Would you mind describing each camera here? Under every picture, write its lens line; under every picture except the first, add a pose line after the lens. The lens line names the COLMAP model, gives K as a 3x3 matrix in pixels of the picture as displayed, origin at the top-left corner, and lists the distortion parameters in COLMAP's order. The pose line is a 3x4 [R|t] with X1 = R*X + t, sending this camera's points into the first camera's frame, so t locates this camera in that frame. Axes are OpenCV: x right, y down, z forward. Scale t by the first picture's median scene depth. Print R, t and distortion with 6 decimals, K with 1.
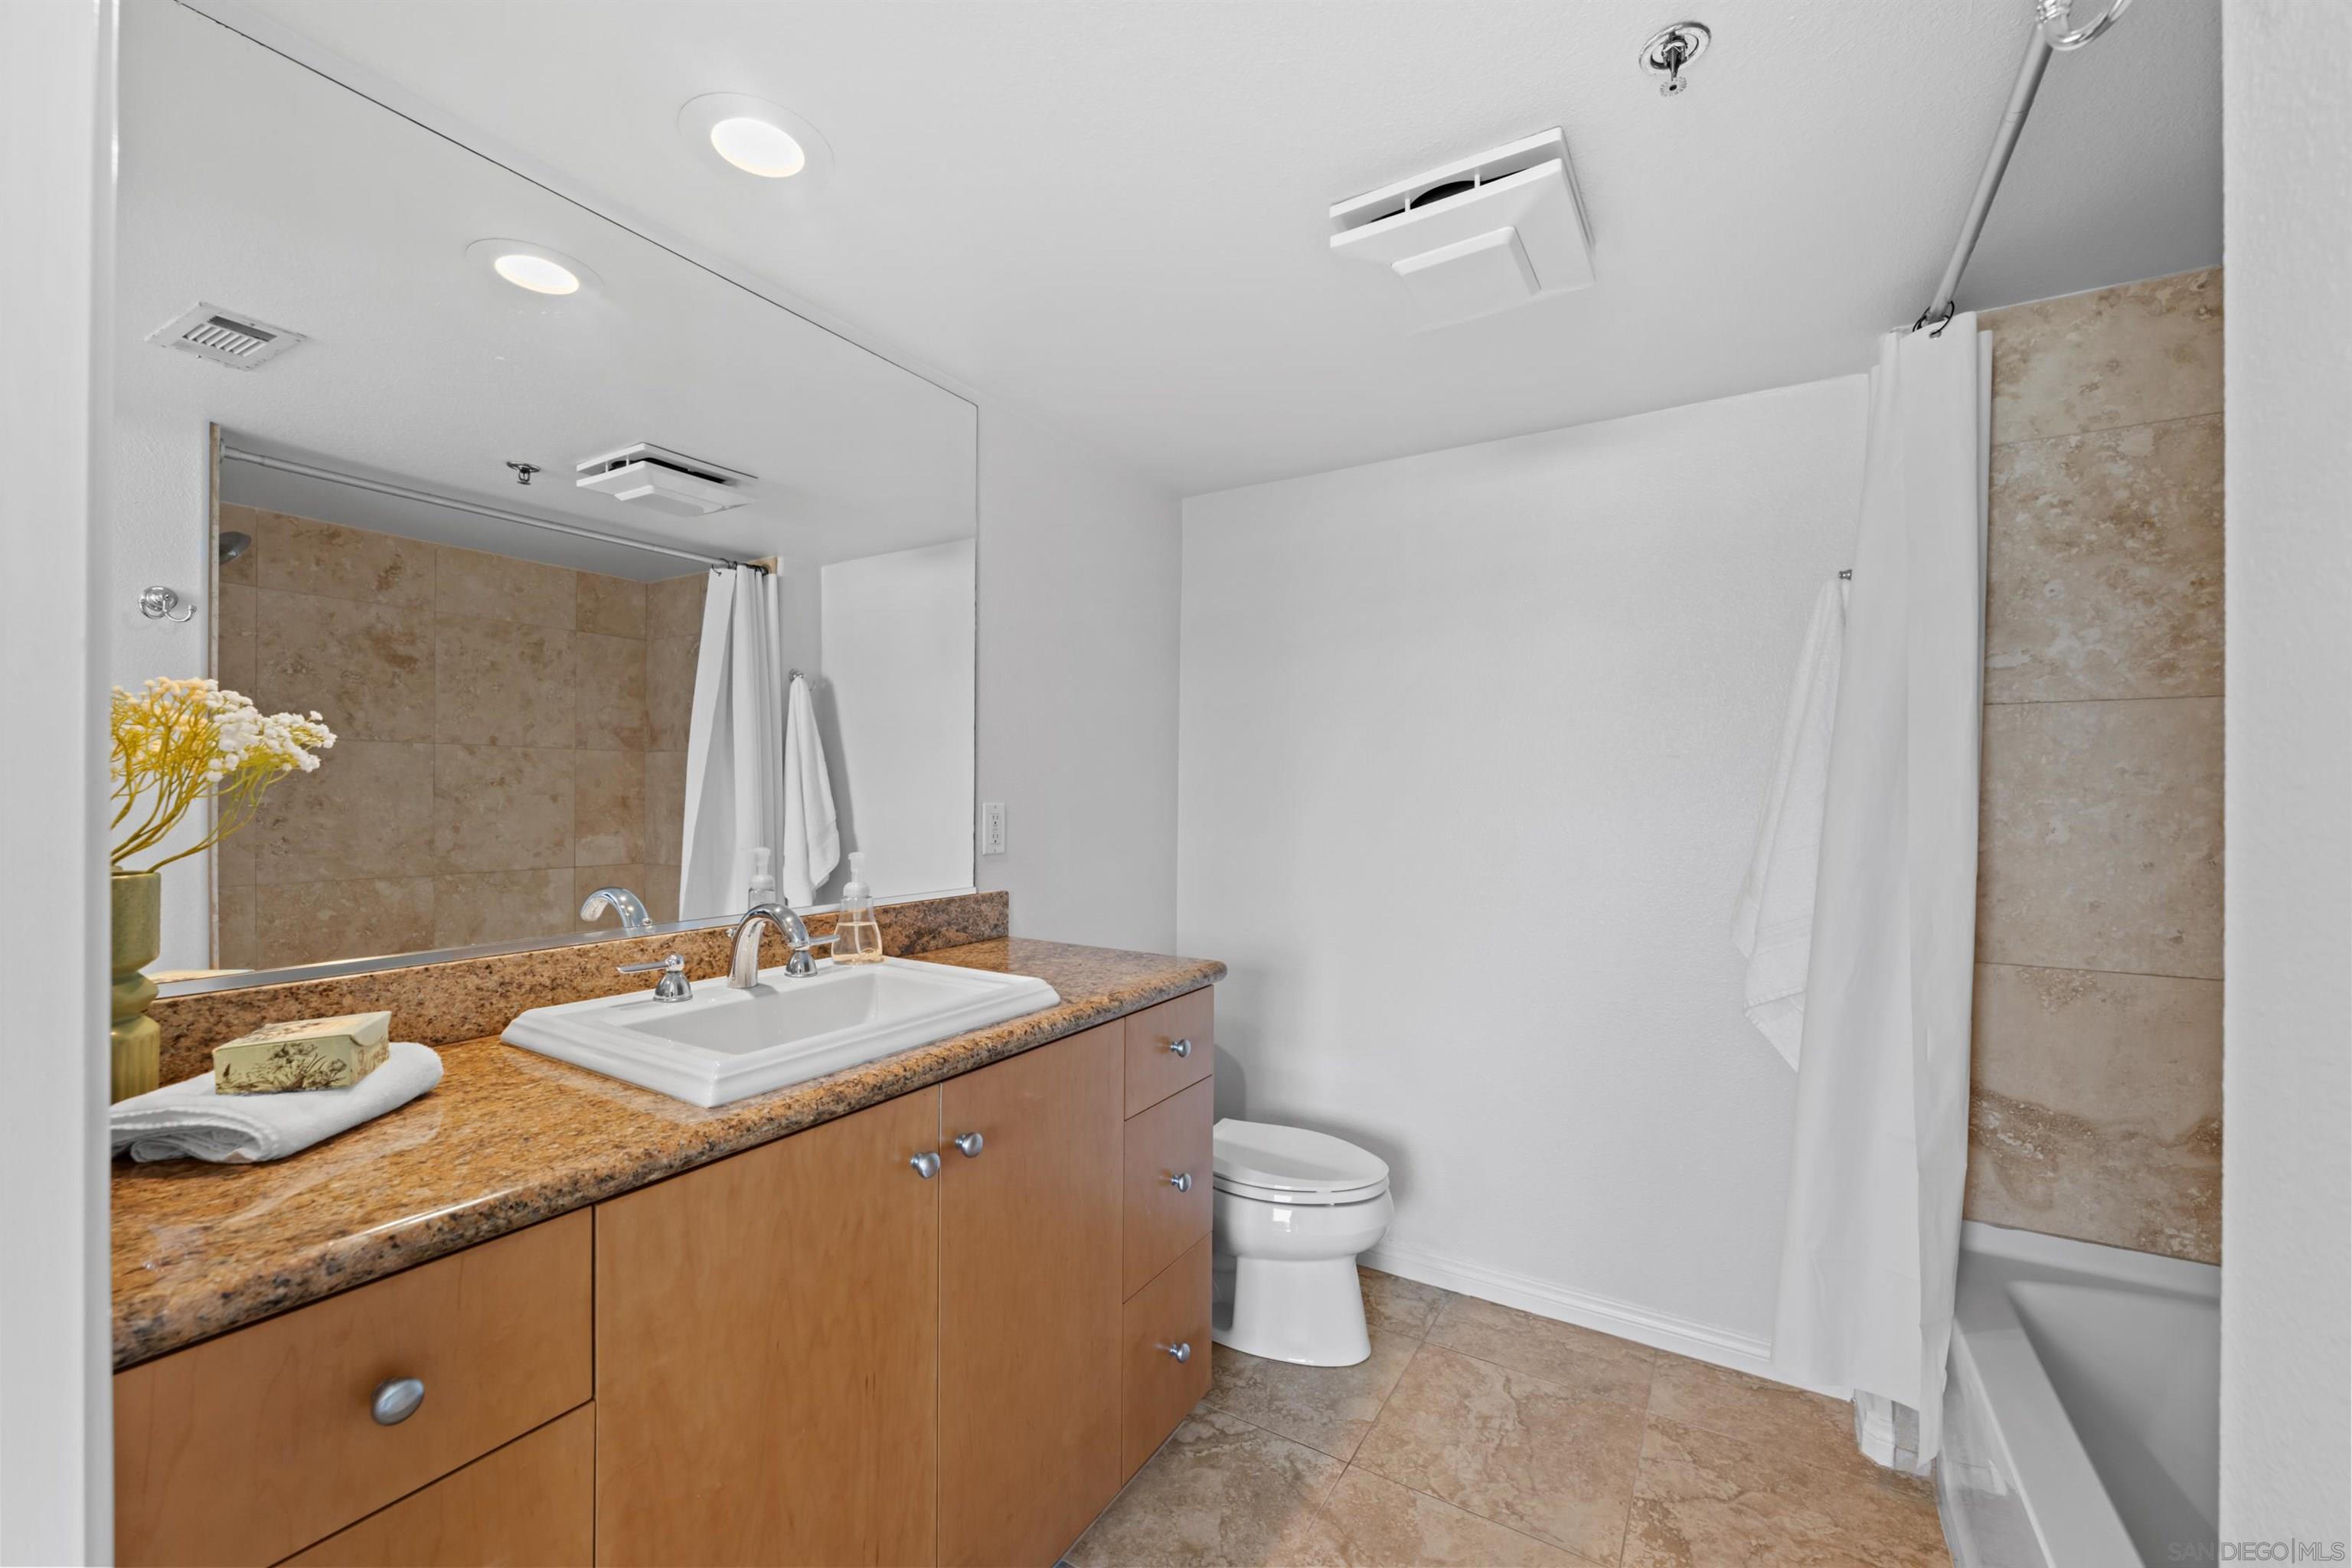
lens RADIAL K [[936.8, 0, 1171.9], [0, 936.8, 788.3], [0, 0, 1]] dist [0.000385, -0.000494]
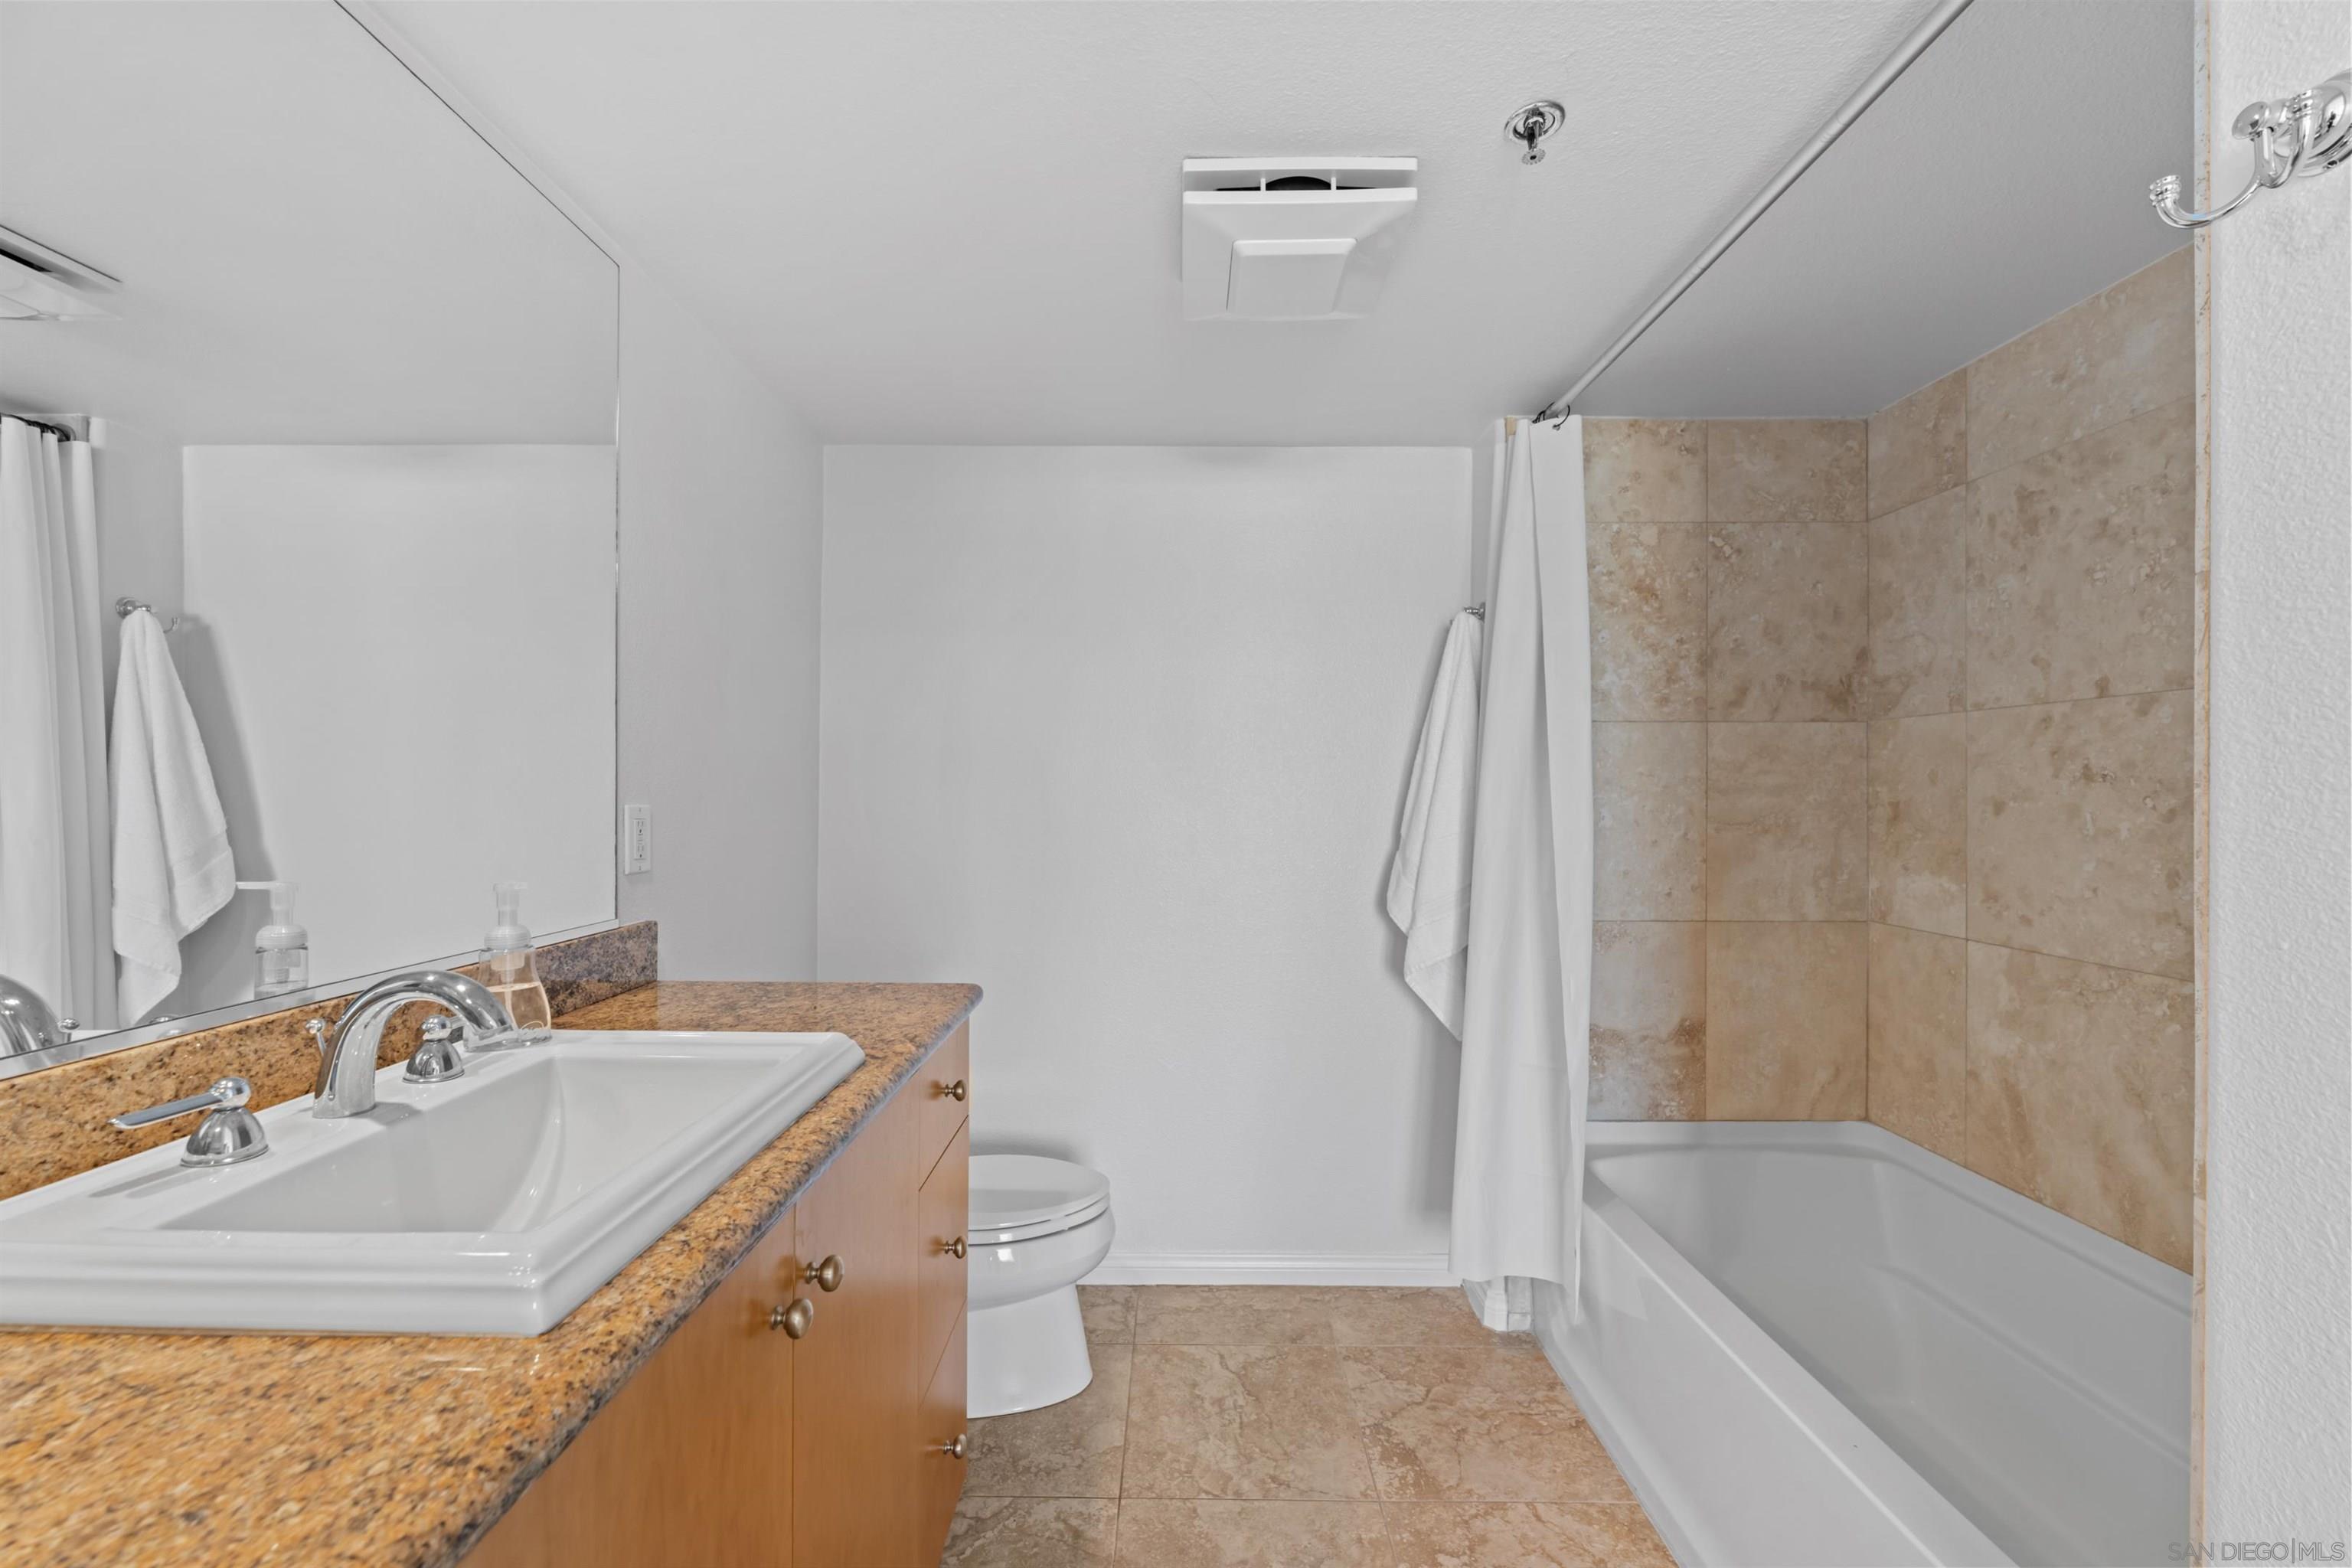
lens RADIAL K [[936.8, 0, 1173.5], [0, 936.8, 789.3], [0, 0, 1]] dist [0.000385, -0.000494]
pose [[0.854678, -0.001047, 0.519157, -0.278343], [-0.001899, 0.999985, 0.005143, -0.001319], [-0.519154, -0.005382, 0.854664, 0.180877]]
